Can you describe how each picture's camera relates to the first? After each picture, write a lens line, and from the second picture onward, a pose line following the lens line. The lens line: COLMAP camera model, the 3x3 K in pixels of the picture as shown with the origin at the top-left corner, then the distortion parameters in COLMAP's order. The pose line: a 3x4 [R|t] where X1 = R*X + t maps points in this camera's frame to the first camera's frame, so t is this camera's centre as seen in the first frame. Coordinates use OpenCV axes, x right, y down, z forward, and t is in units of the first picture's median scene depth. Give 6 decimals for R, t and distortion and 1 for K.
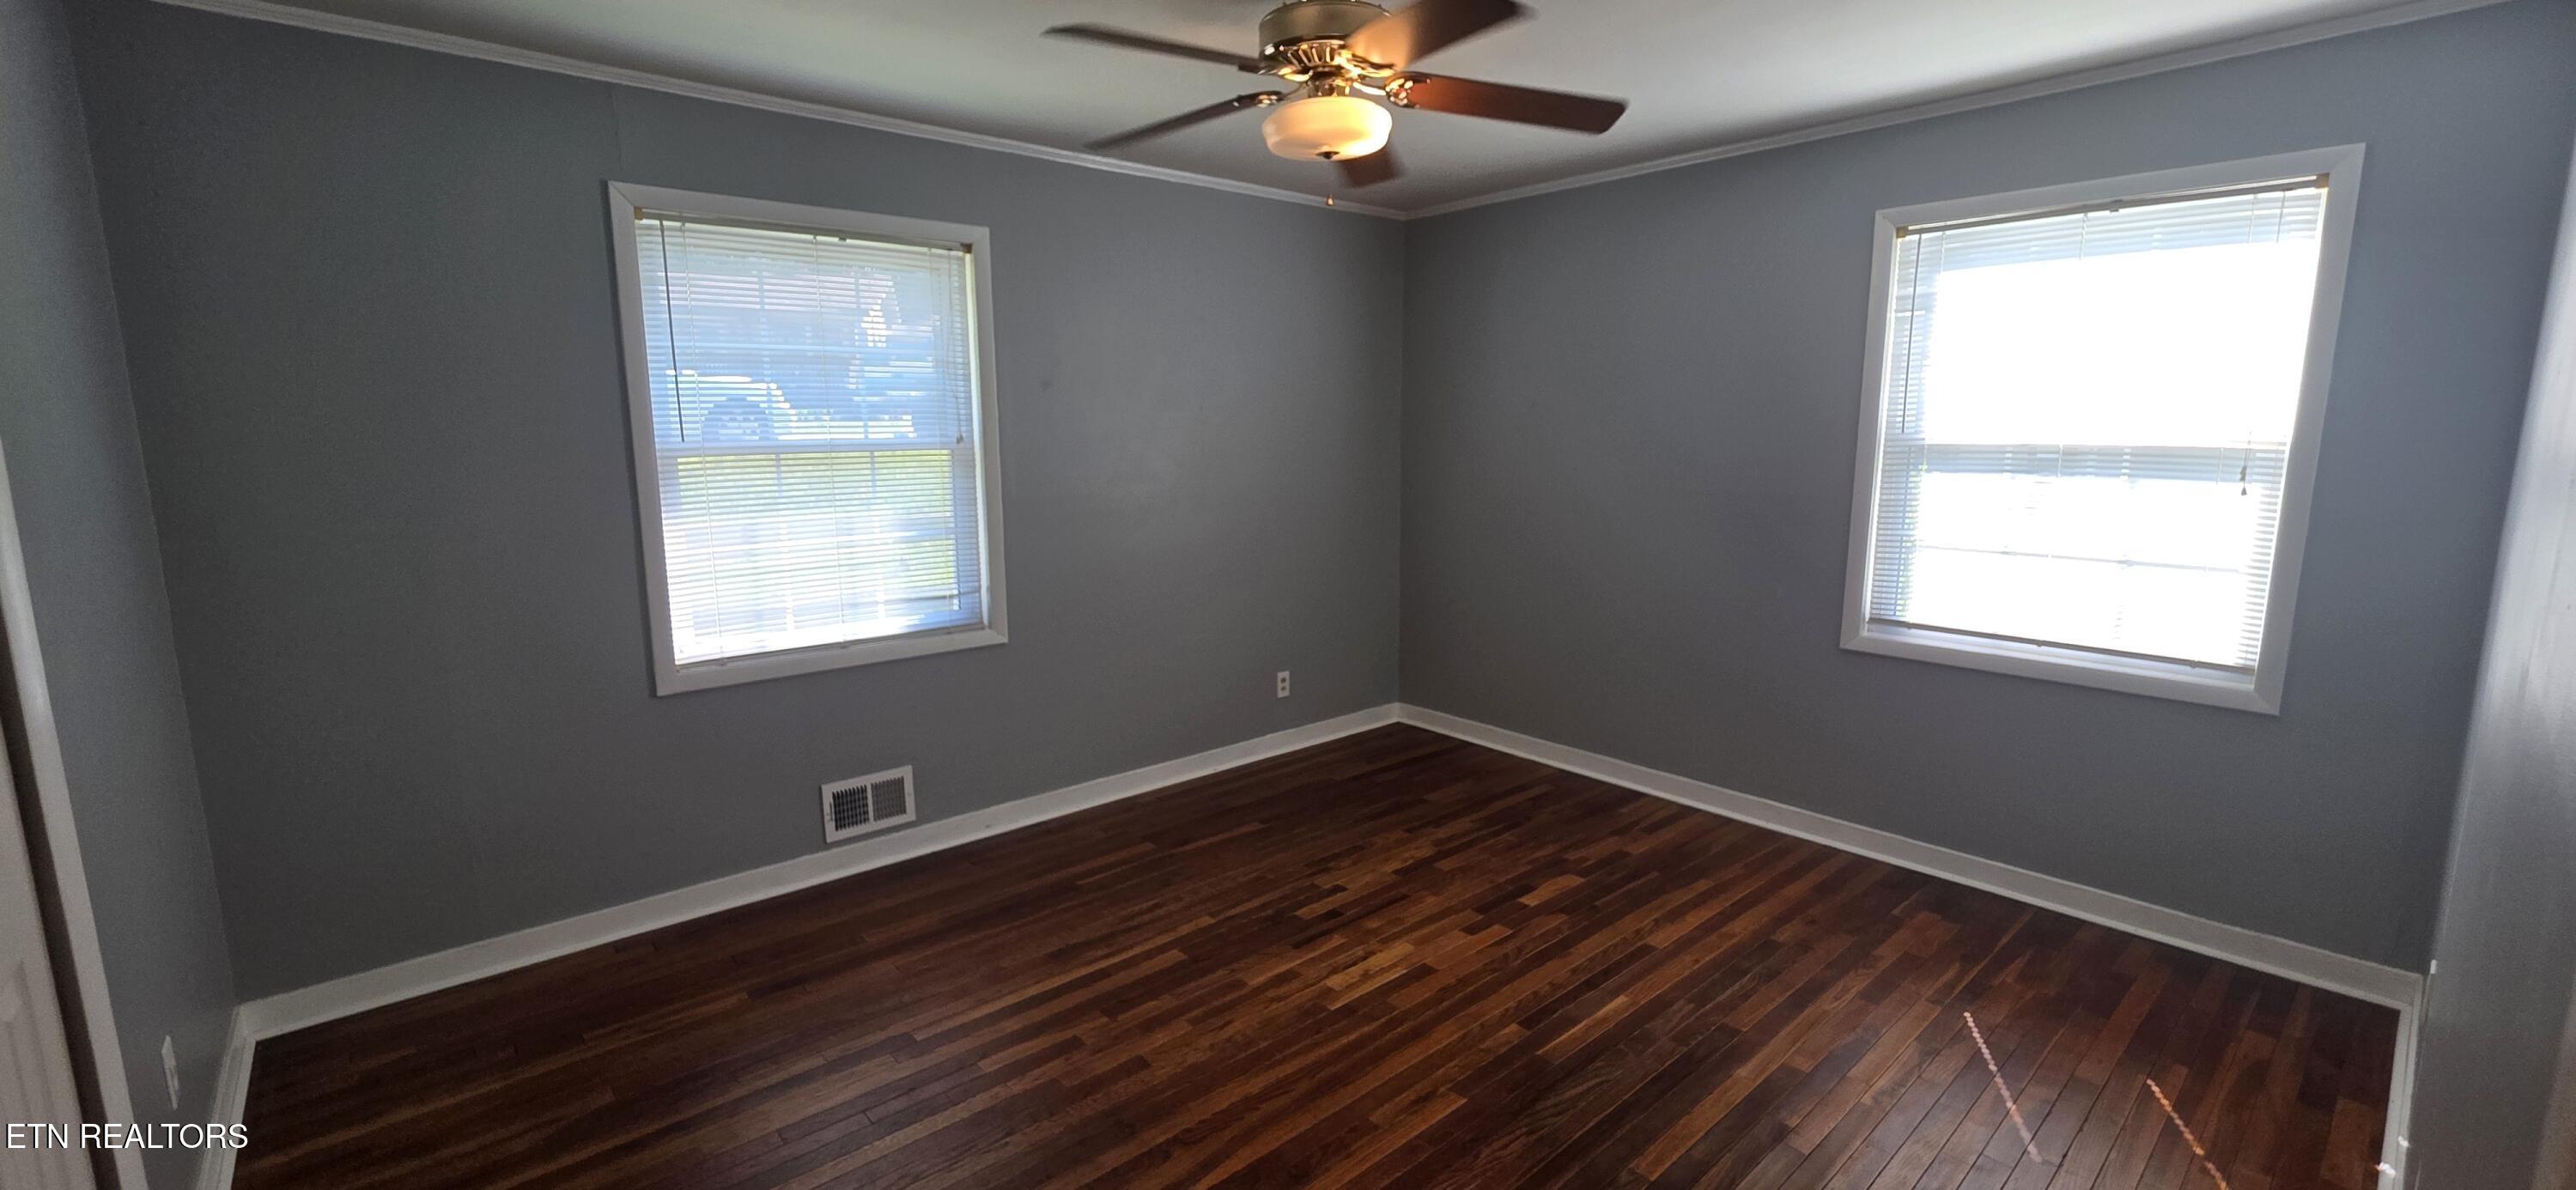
lens RADIAL K [[1031.9, 0, 1288.5], [0, 1031.9, 579.1], [0, 0, 1]] dist [-0.000435, -0.000085]
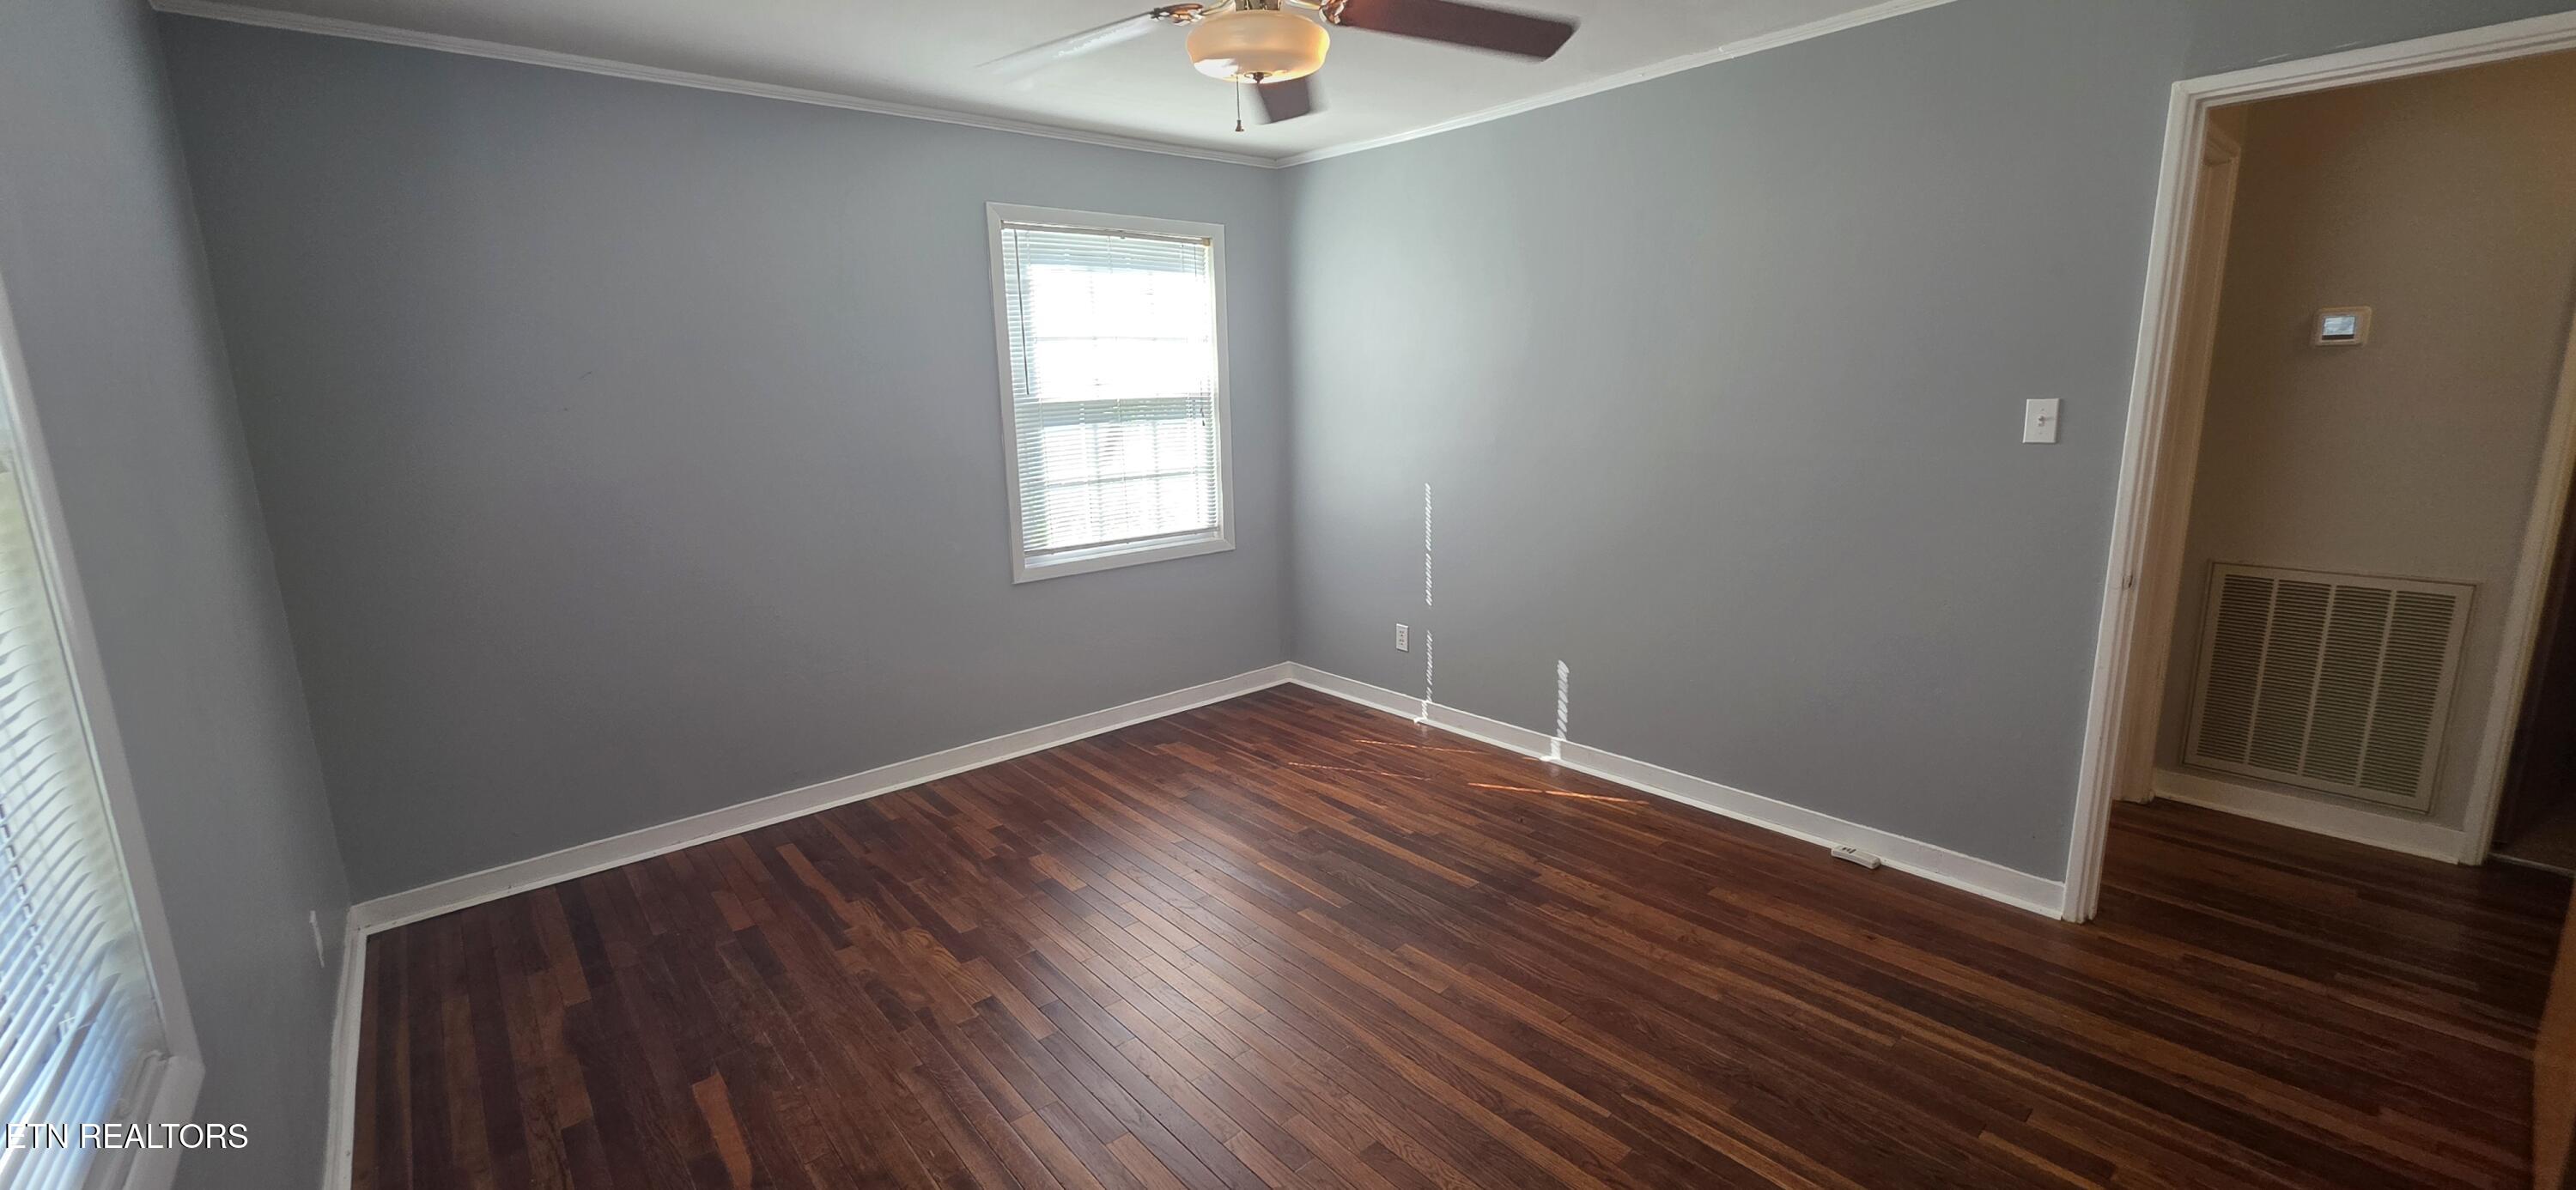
lens RADIAL K [[1031.9, 0, 1288.5], [0, 1031.9, 583.8], [0, 0, 1]] dist [-0.000435, -0.000085]
pose [[0.008809, -0.195790, 0.980606, -0.616199], [0.173294, 0.966105, 0.191338, -0.104549], [-0.984831, 0.168248, 0.042439, 0.670310]]
